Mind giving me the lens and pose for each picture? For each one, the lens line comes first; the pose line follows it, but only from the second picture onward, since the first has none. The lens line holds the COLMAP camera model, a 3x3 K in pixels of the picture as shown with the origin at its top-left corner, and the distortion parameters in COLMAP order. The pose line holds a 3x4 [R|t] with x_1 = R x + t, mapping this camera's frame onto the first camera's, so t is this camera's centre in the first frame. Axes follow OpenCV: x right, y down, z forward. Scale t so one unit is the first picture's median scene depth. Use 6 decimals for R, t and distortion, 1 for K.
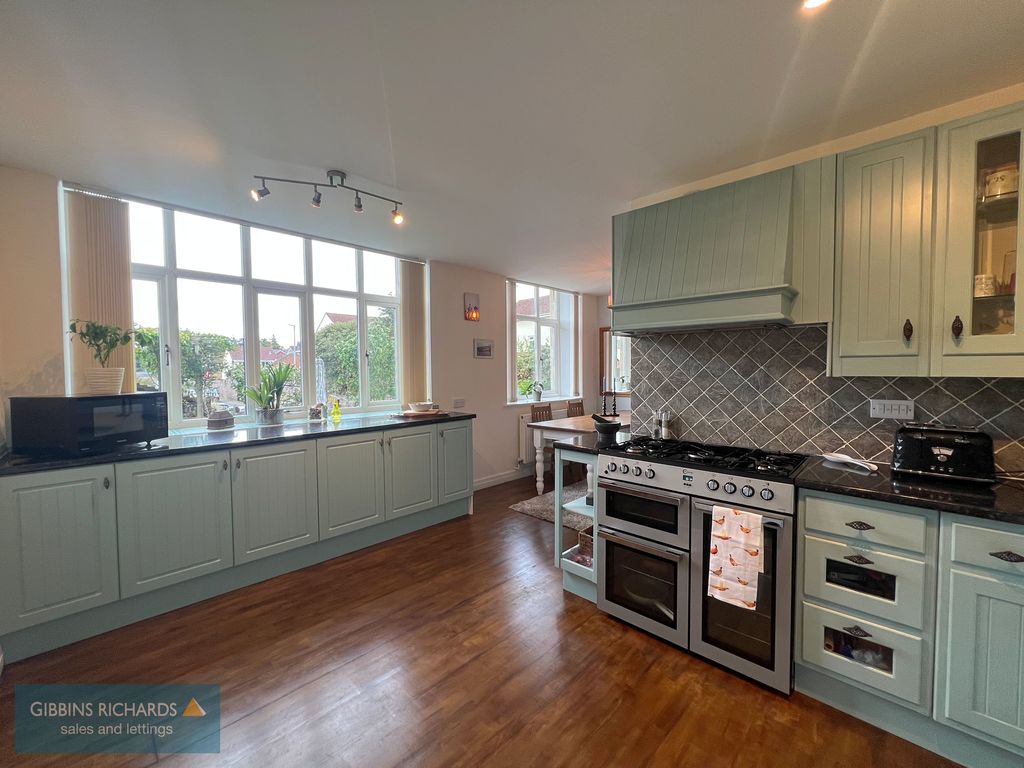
lens RADIAL K [[413.1, 0, 512.7], [0, 413.1, 384.9], [0, 0, 1]] dist [-0.002431, 0.000466]
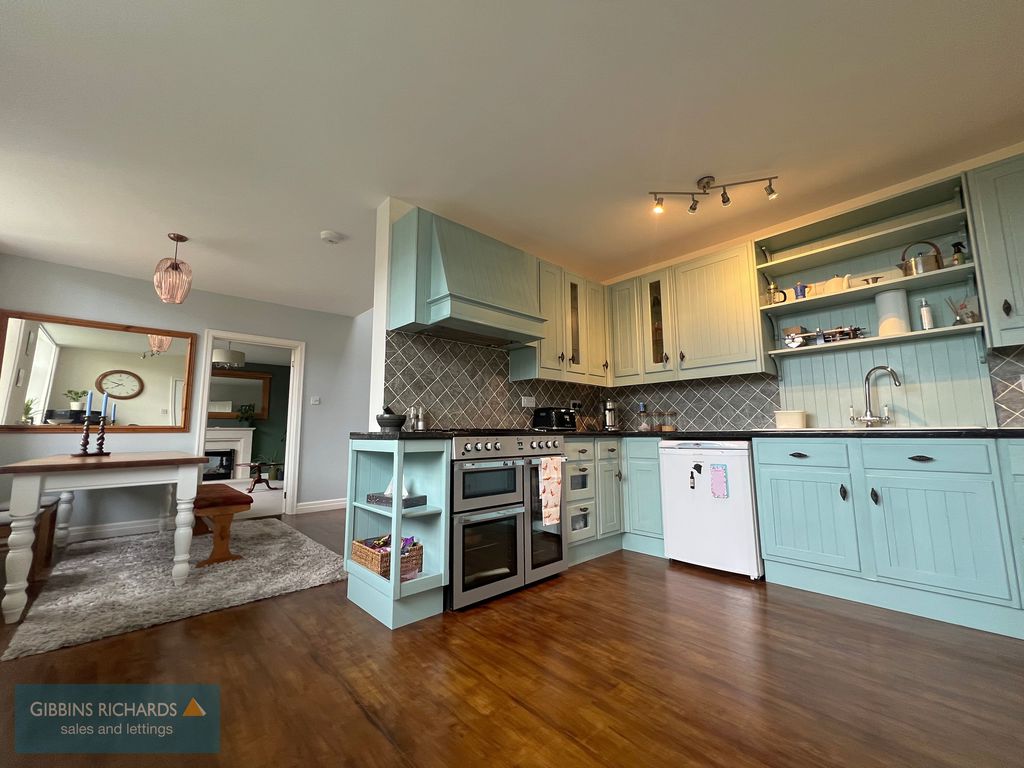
lens RADIAL K [[413.1, 0, 507.7], [0, 413.1, 380.8], [0, 0, 1]] dist [-0.002431, 0.000466]
pose [[0.073981, 0.131308, 0.988577, -0.844334], [0.045924, 0.989794, -0.134906, 0.195246], [-0.996202, 0.055380, 0.067195, 0.902214]]
